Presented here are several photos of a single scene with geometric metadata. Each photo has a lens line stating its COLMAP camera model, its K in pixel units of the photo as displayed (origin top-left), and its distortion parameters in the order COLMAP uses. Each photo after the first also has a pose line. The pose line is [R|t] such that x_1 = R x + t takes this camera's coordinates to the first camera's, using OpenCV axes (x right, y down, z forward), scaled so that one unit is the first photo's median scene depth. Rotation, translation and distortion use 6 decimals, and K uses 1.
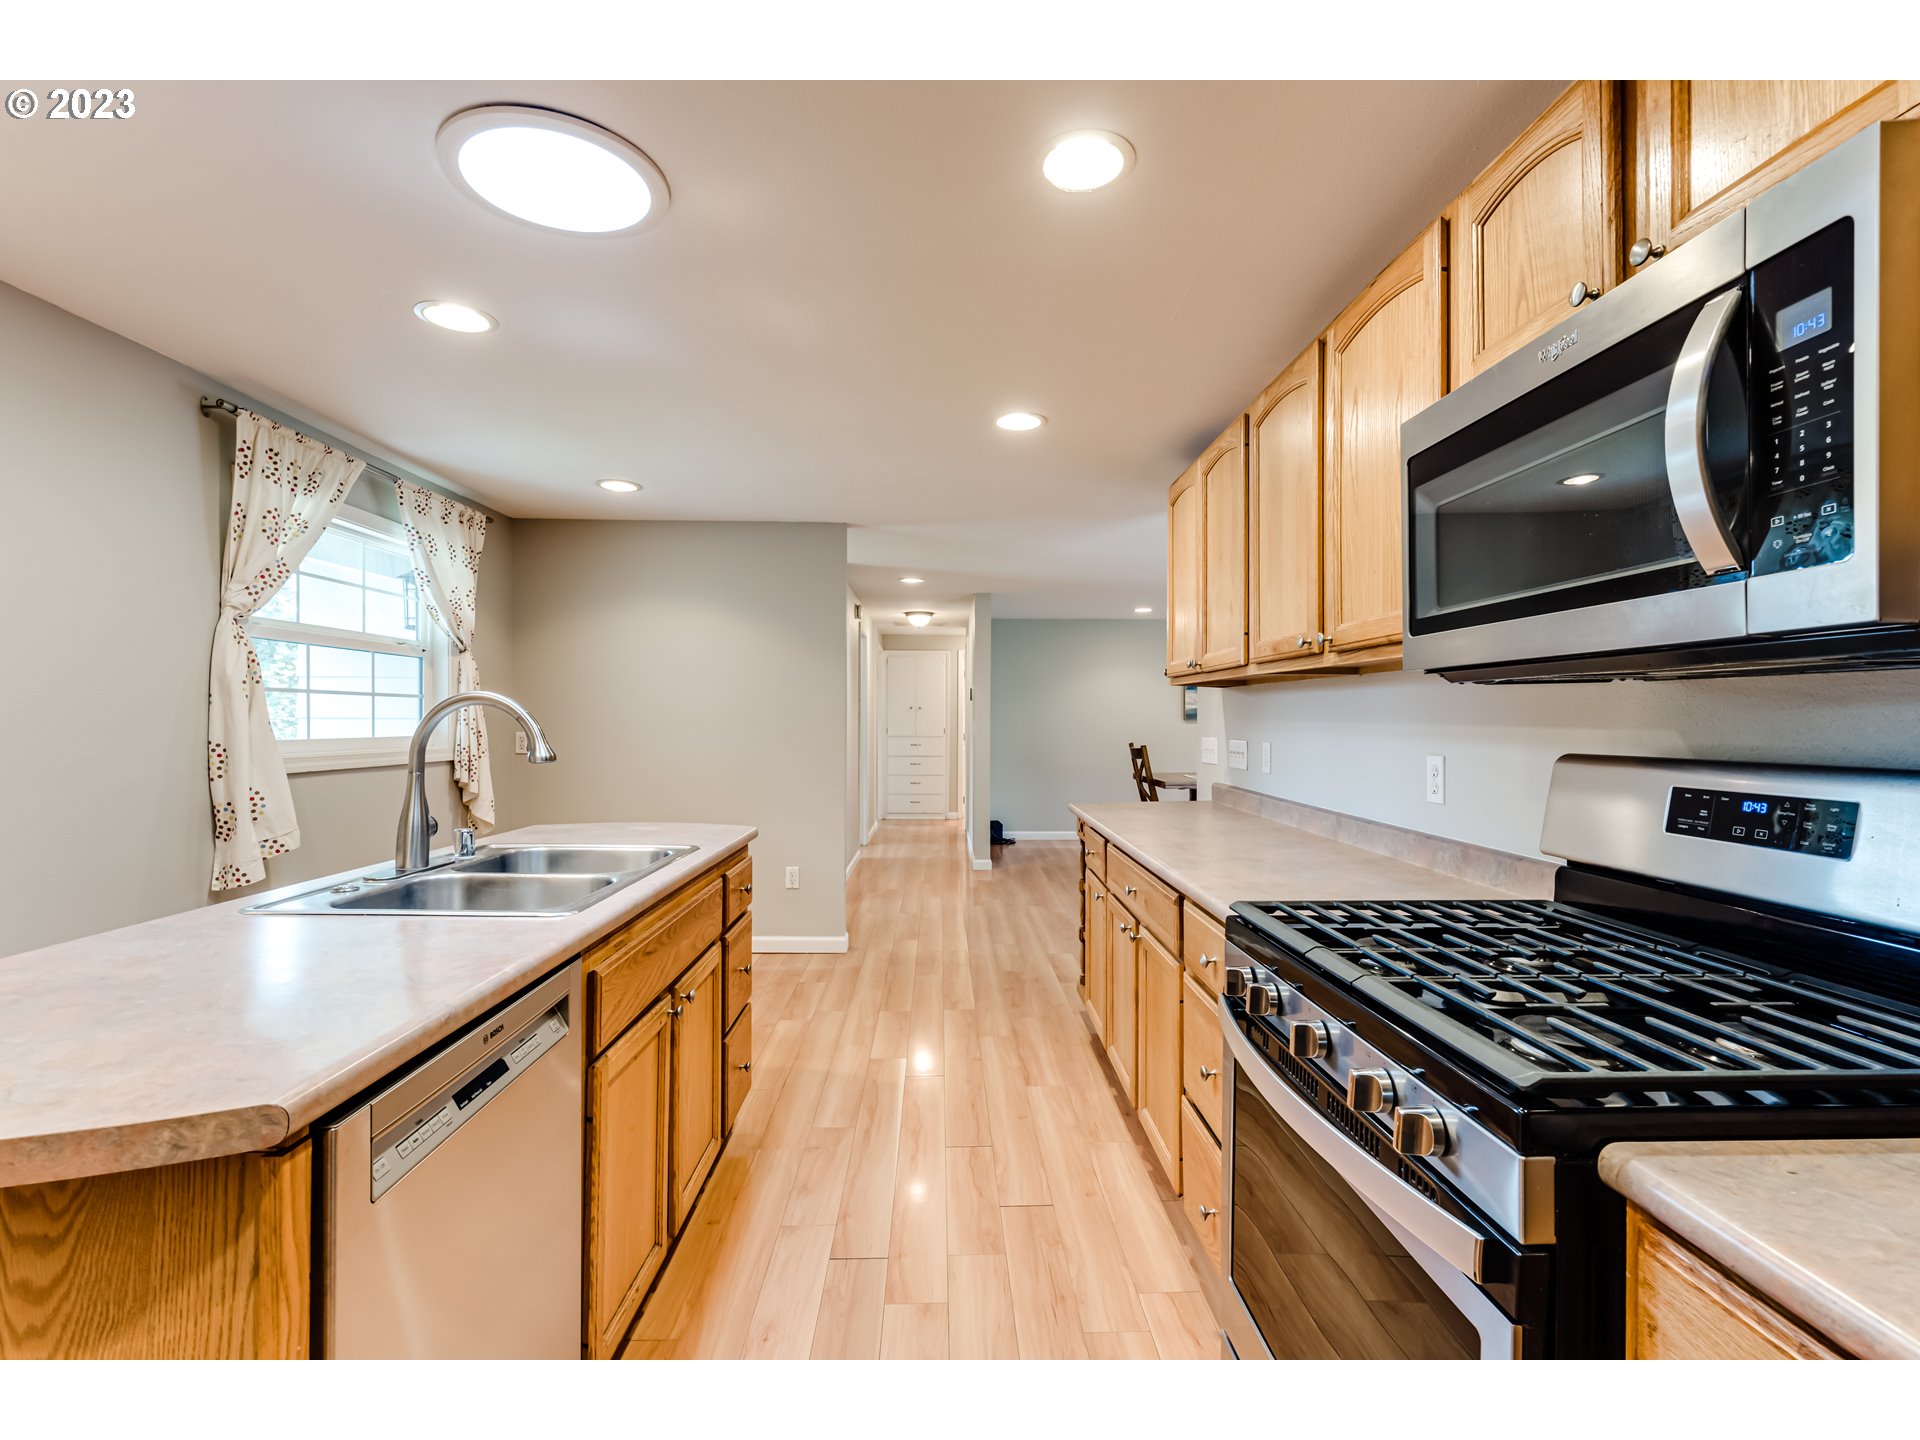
lens RADIAL K [[945.1, 0, 960.0], [0, 945.1, 720.0], [0, 0, 1]] dist [0.001299, 0.000739]
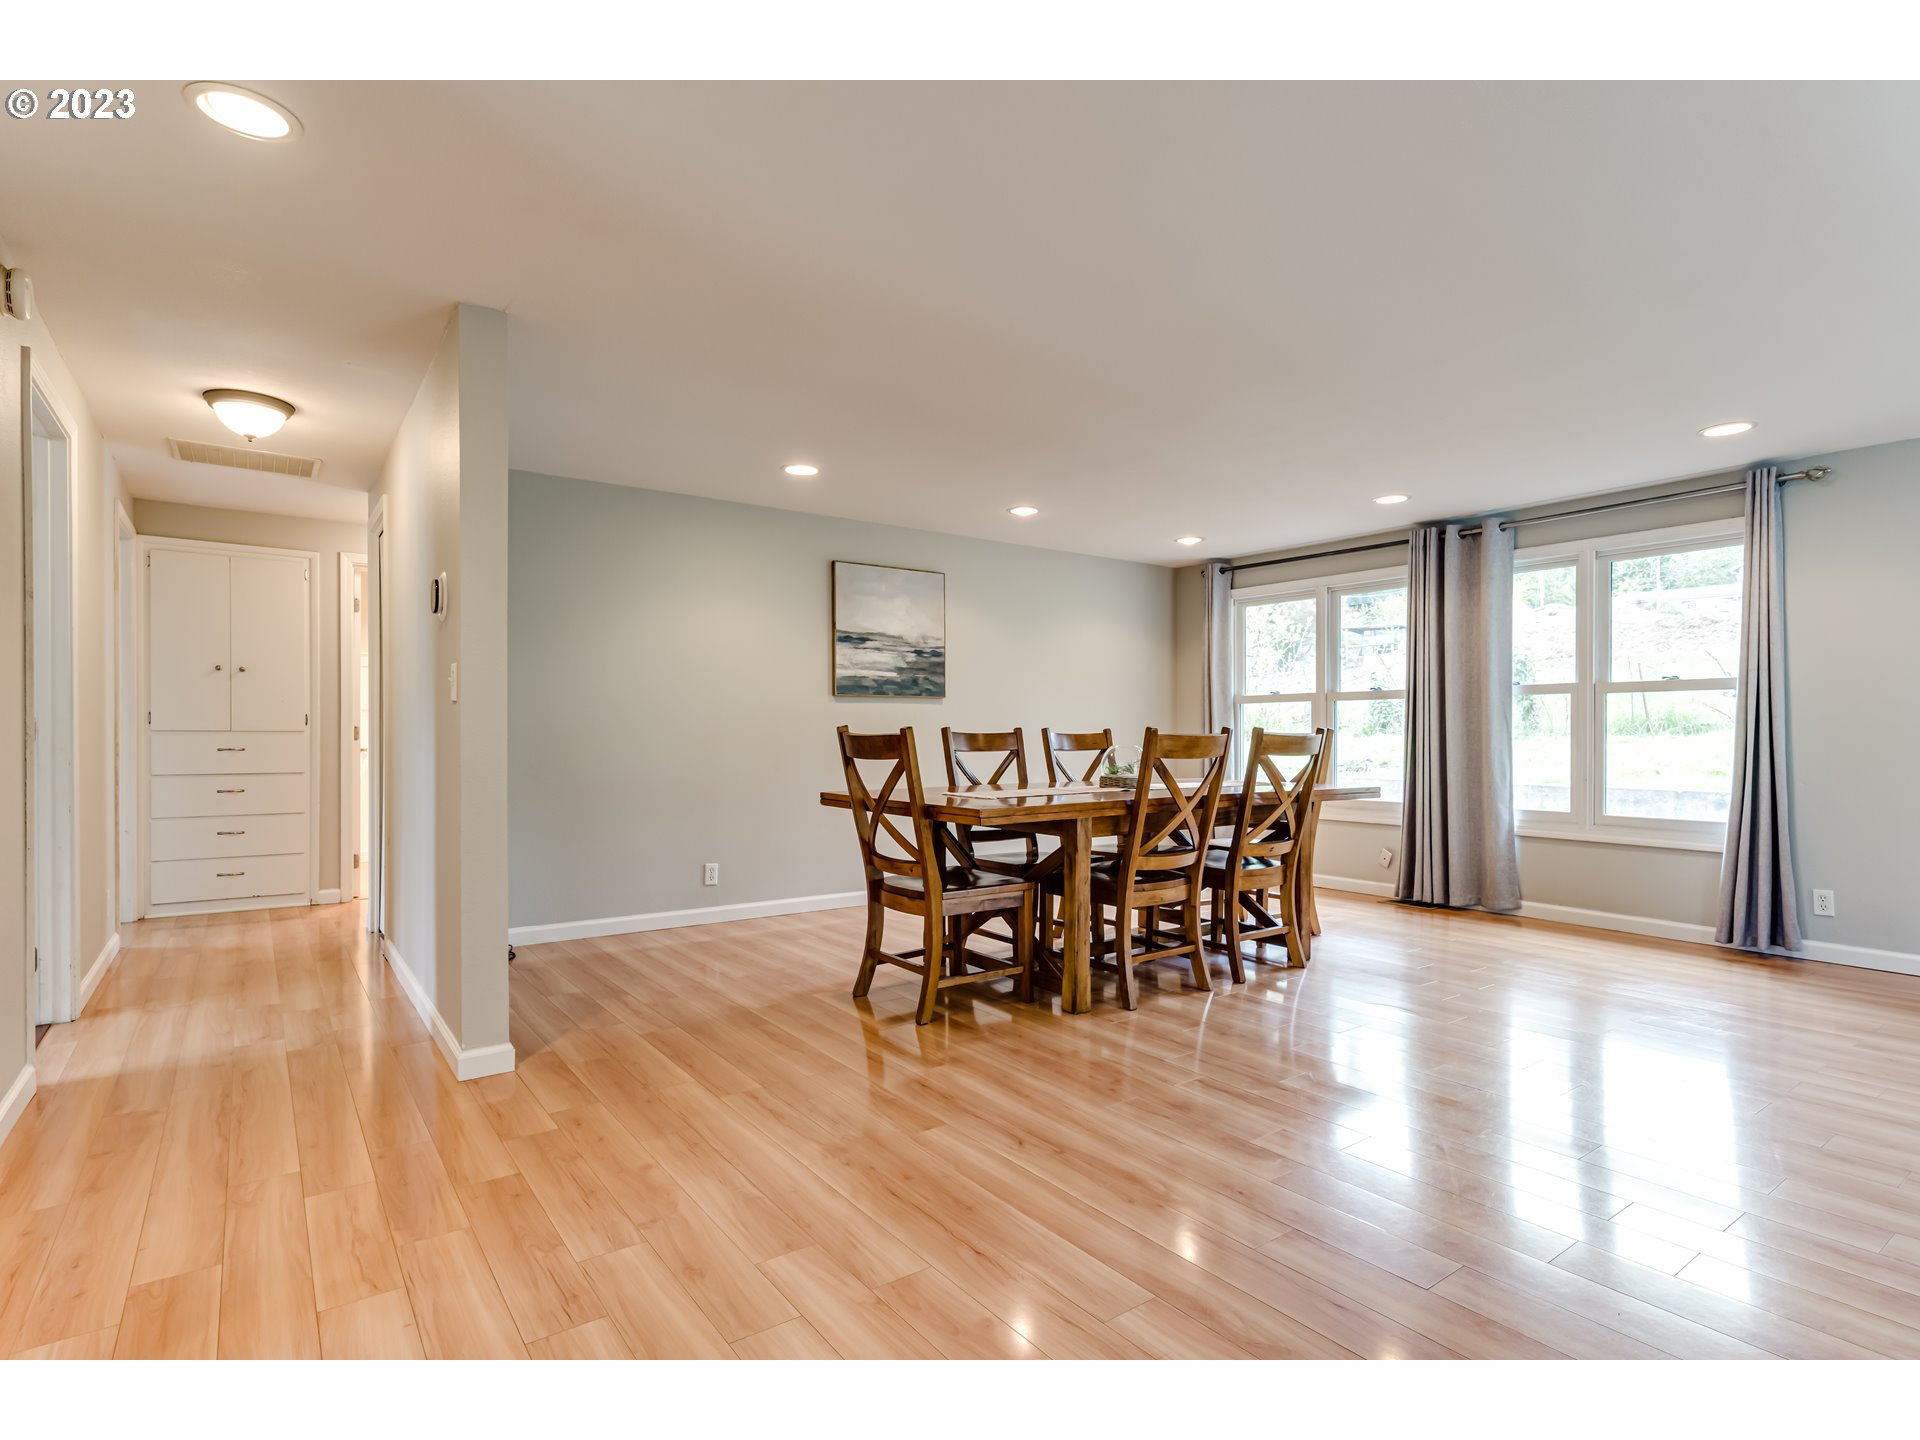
lens RADIAL K [[945.1, 0, 960.0], [0, 945.1, 720.0], [0, 0, 1]] dist [0.001299, 0.000739]
pose [[0.811691, -0.006262, 0.584053, -0.032010], [0.008262, 0.999966, -0.000762, 0.017541], [-0.584028, 0.005444, 0.811715, 0.482641]]
